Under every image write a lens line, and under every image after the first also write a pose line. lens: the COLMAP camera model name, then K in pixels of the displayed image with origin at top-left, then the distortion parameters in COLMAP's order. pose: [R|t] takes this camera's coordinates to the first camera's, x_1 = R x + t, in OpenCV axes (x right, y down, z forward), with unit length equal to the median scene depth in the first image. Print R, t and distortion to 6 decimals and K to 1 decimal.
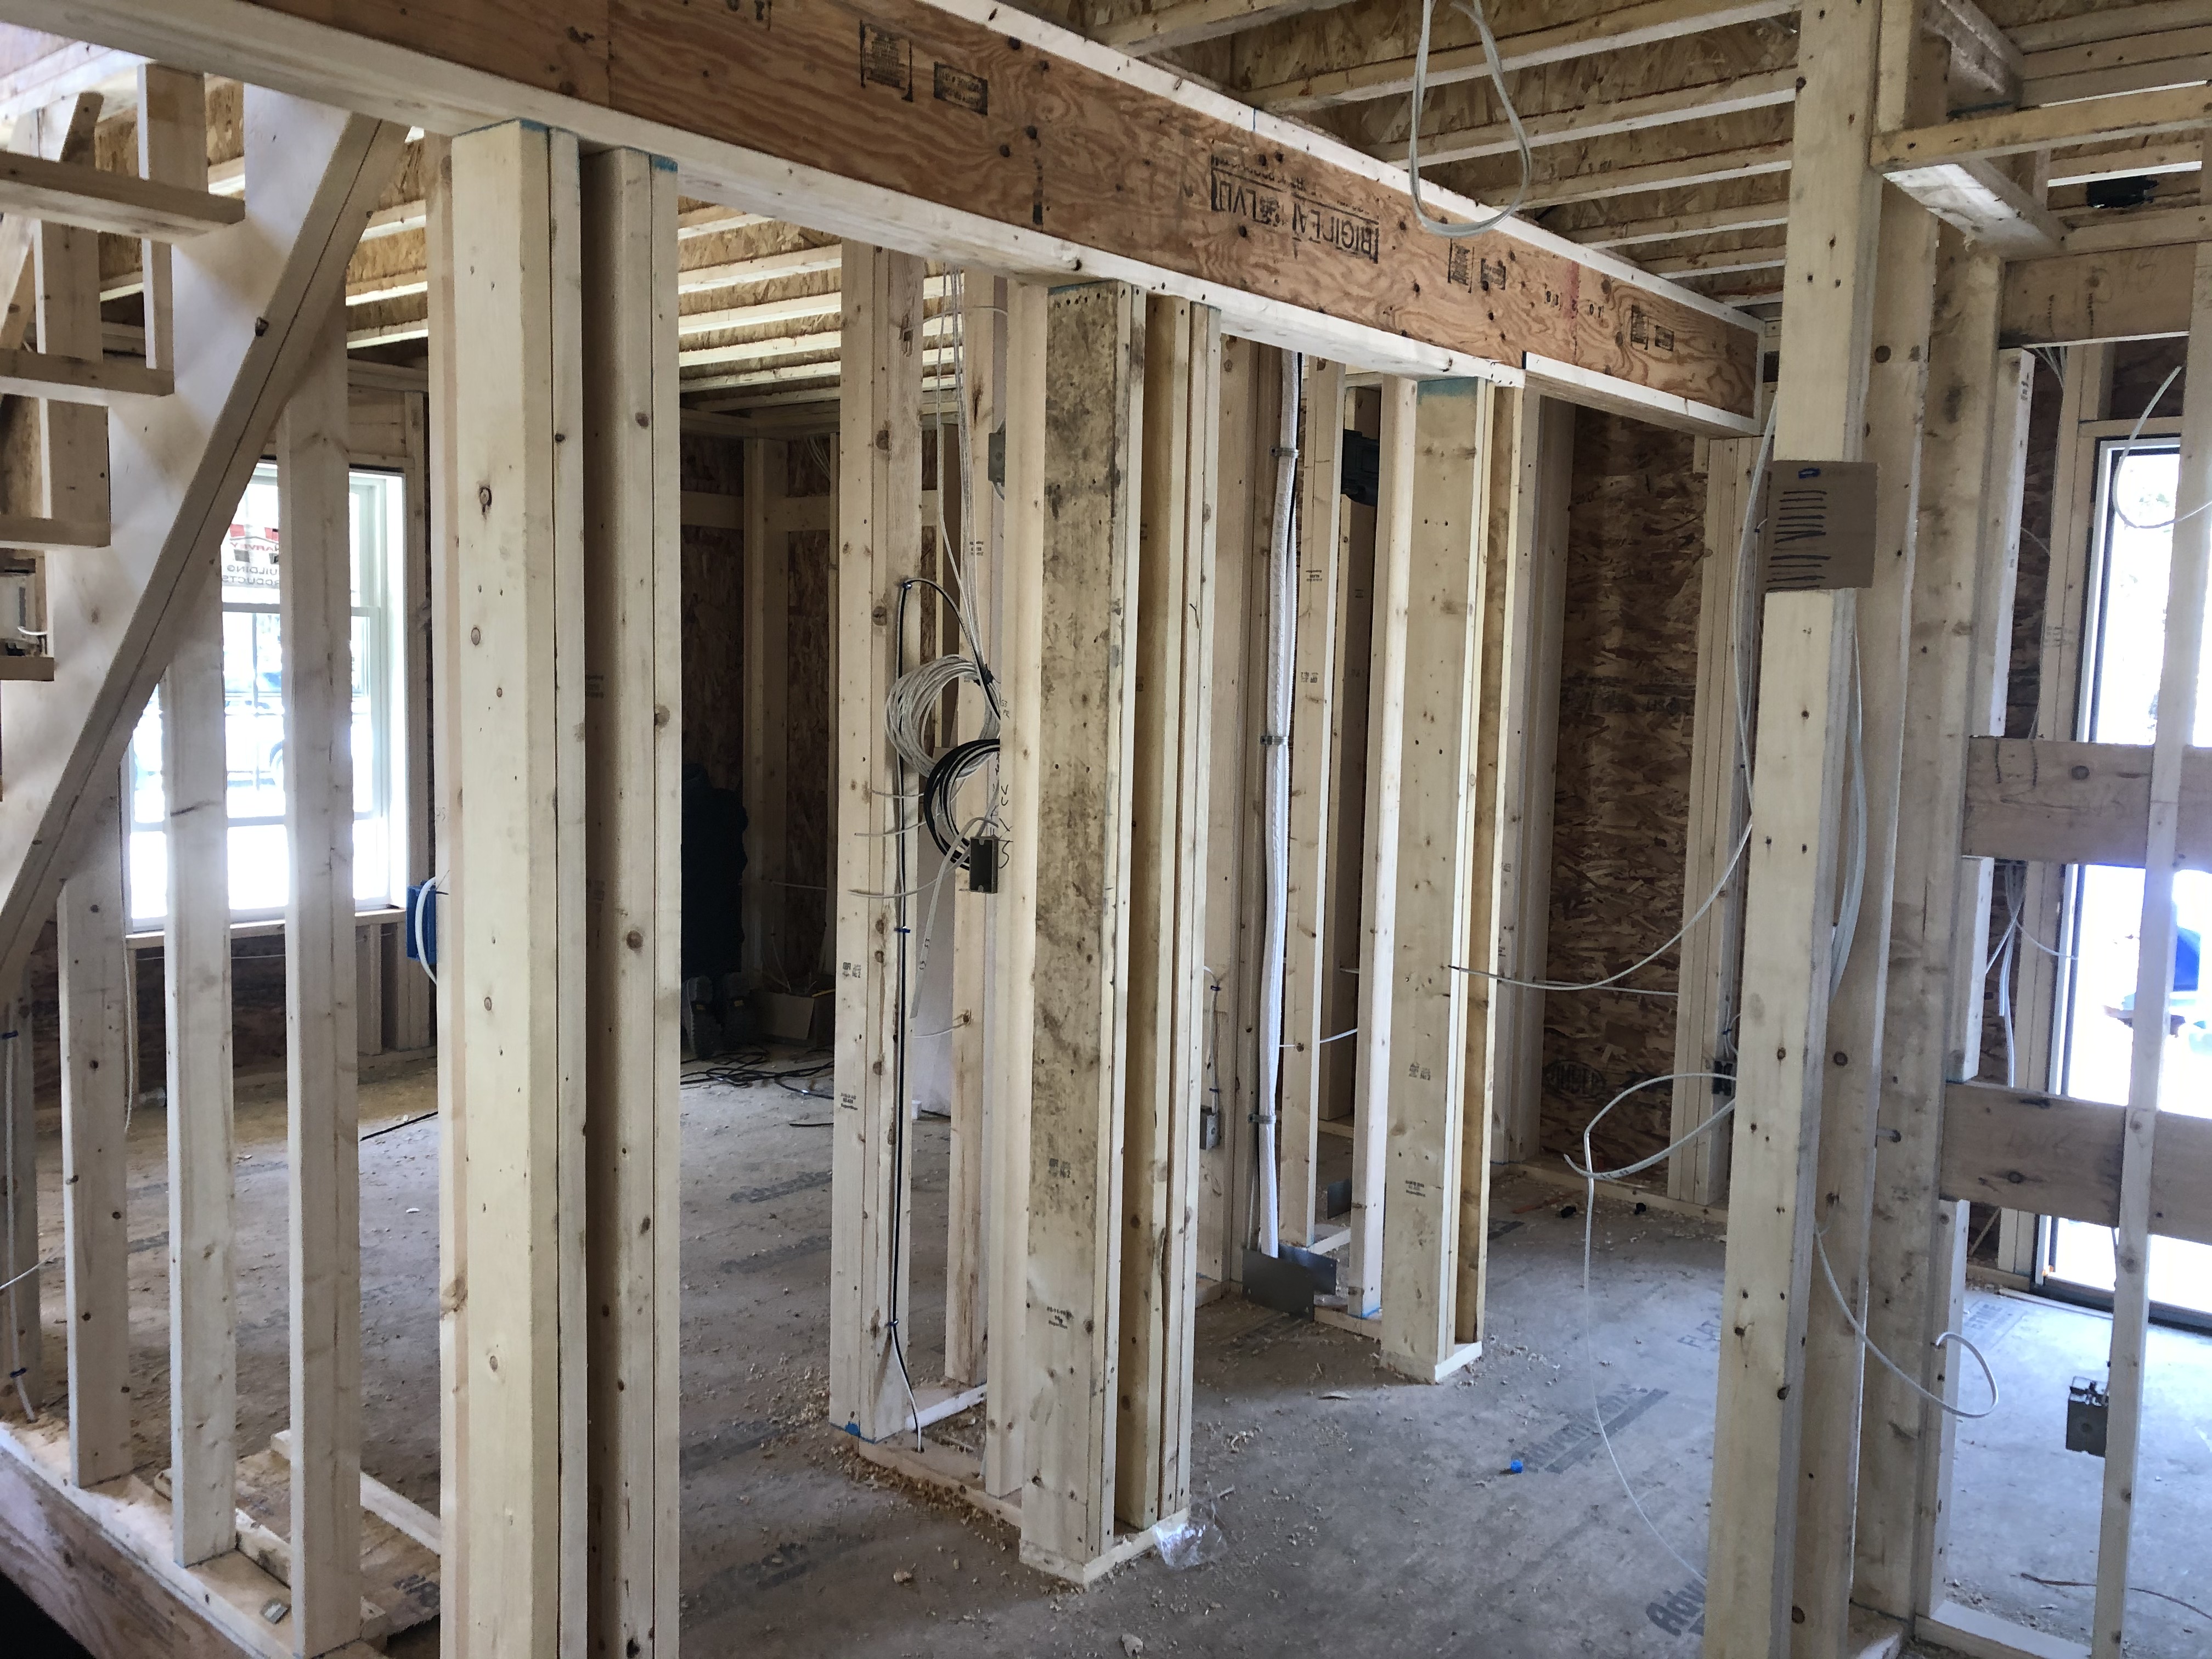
lens RADIAL K [[1807.1, 0, 1102.0], [0, 1807.1, 829.1], [0, 0, 1]] dist [0.025317, 0.007914]
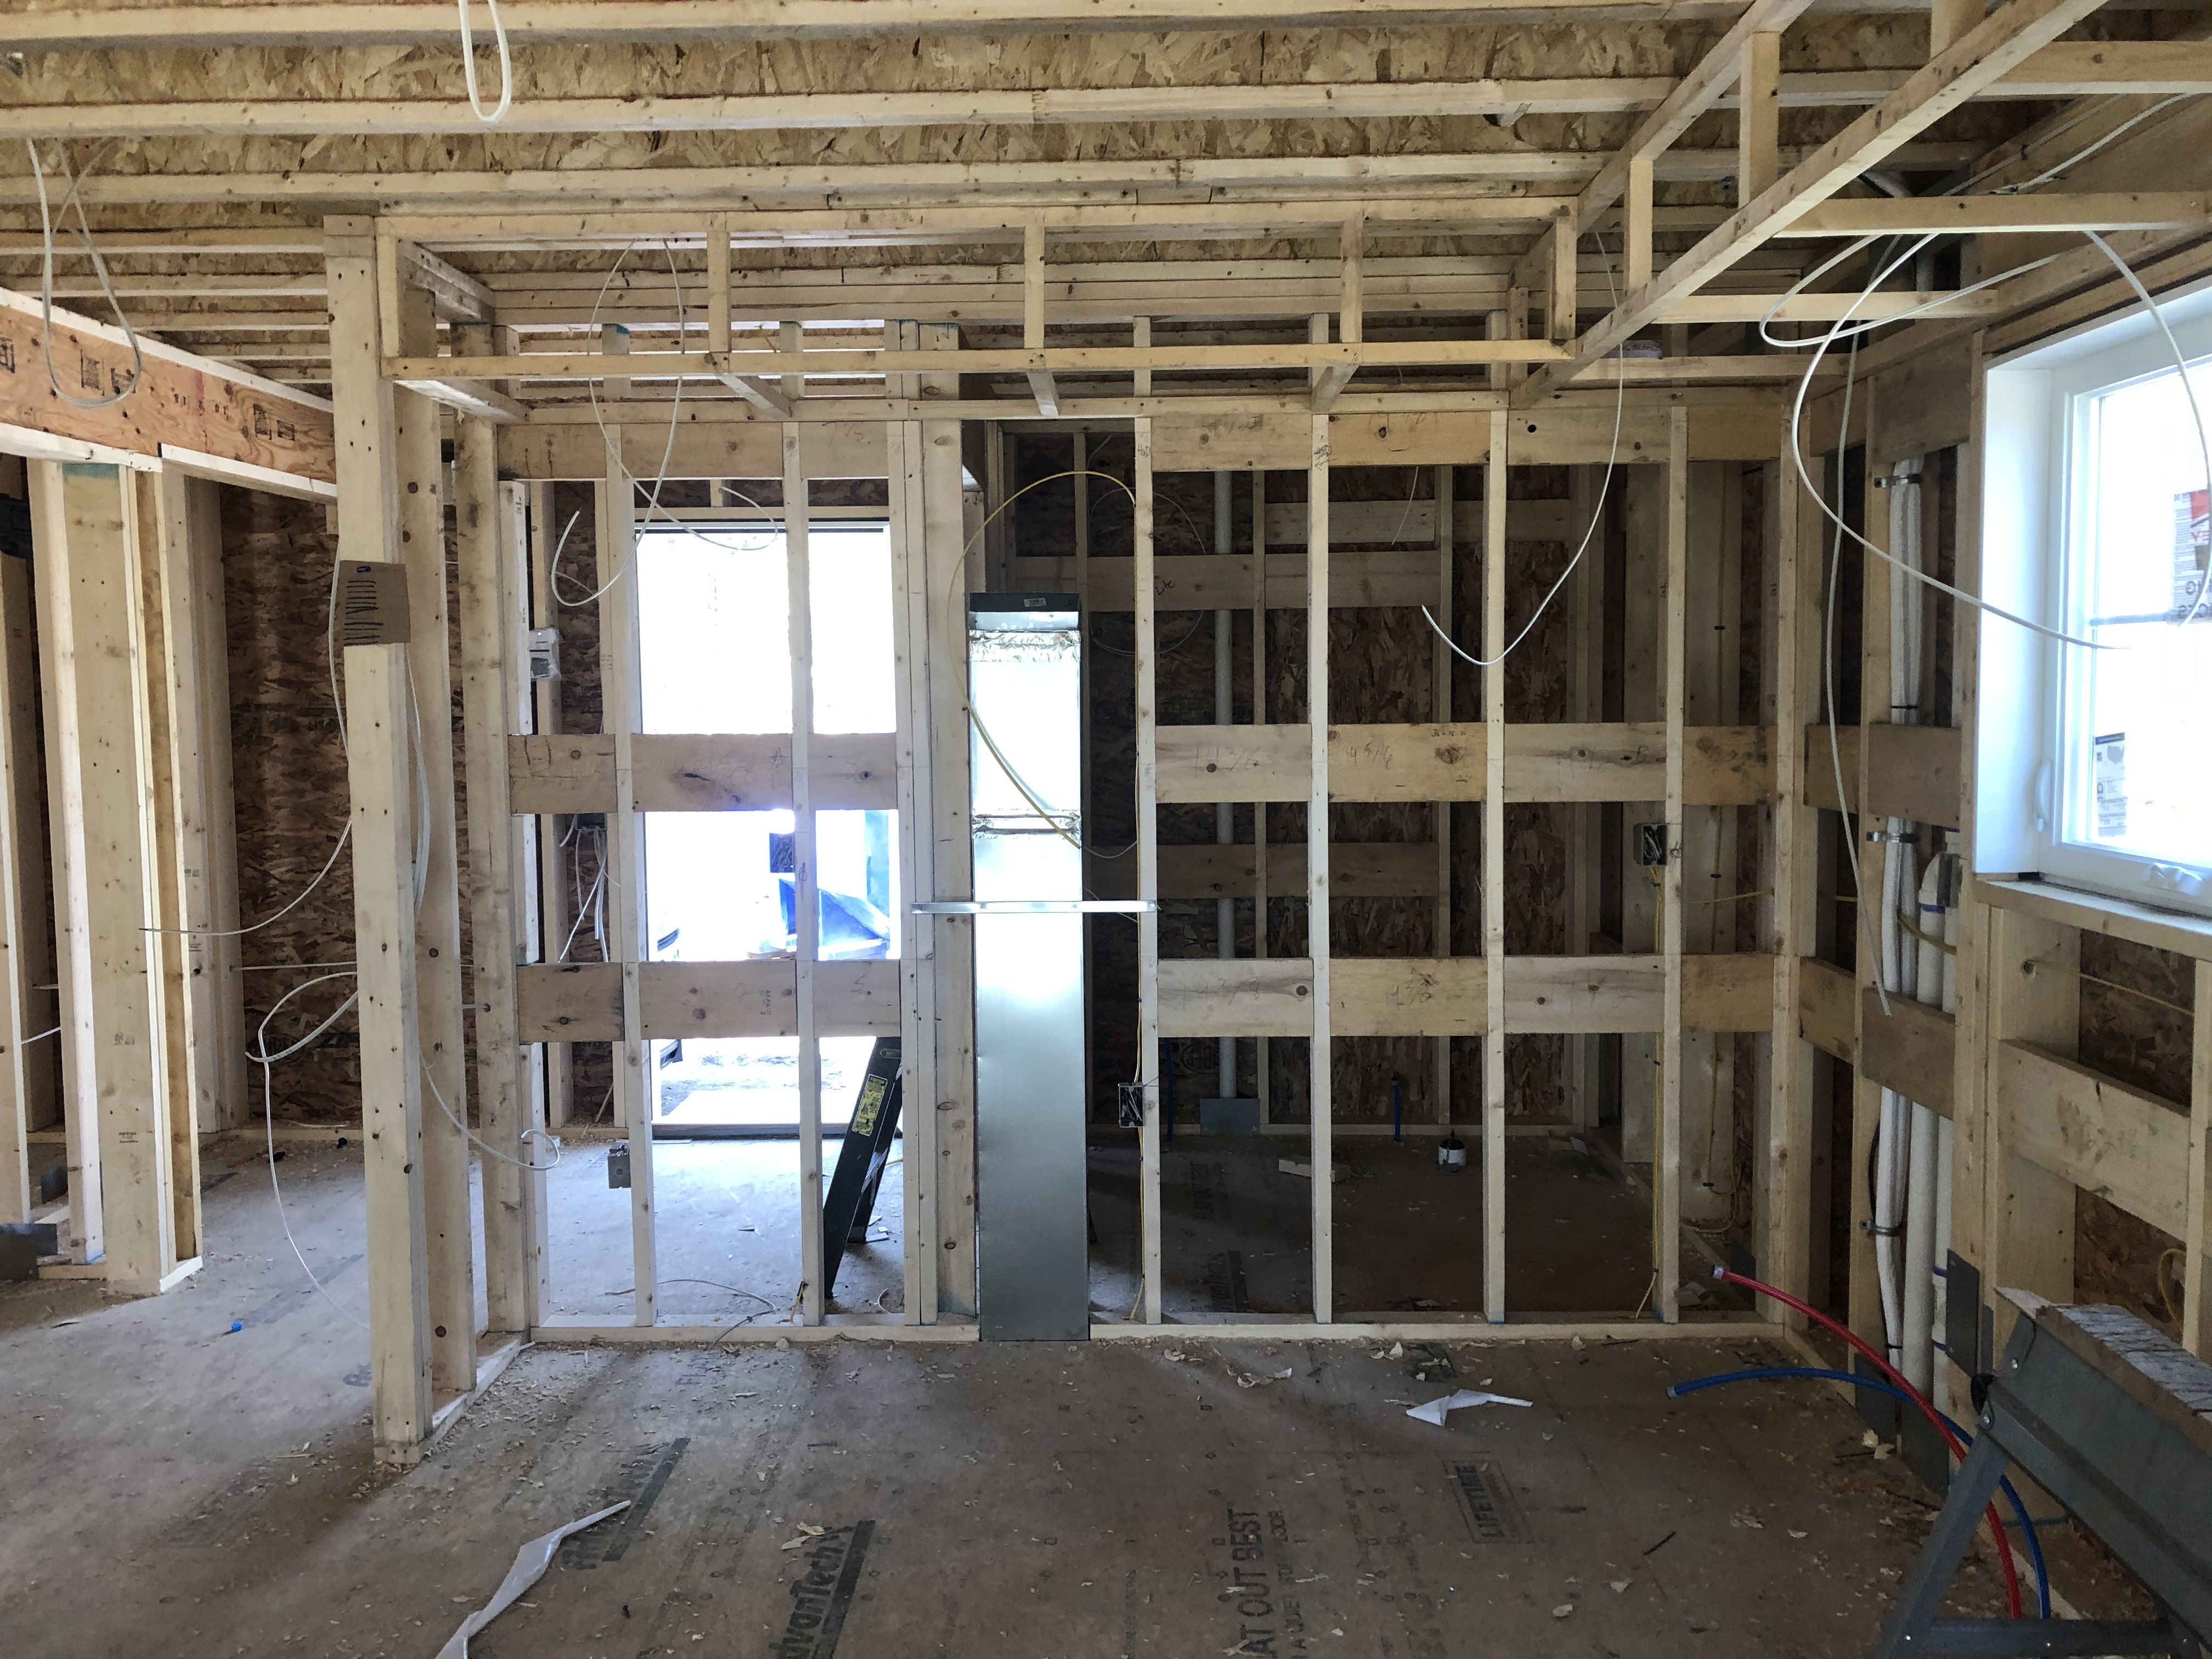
lens RADIAL K [[1807.1, 0, 1093.9], [0, 1807.1, 816.4], [0, 0, 1]] dist [0.025317, 0.007914]
pose [[0.779035, -0.079744, 0.621888, -0.064837], [0.090292, 0.995809, 0.014583, 0.029227], [-0.620445, 0.044791, 0.782970, -0.363131]]
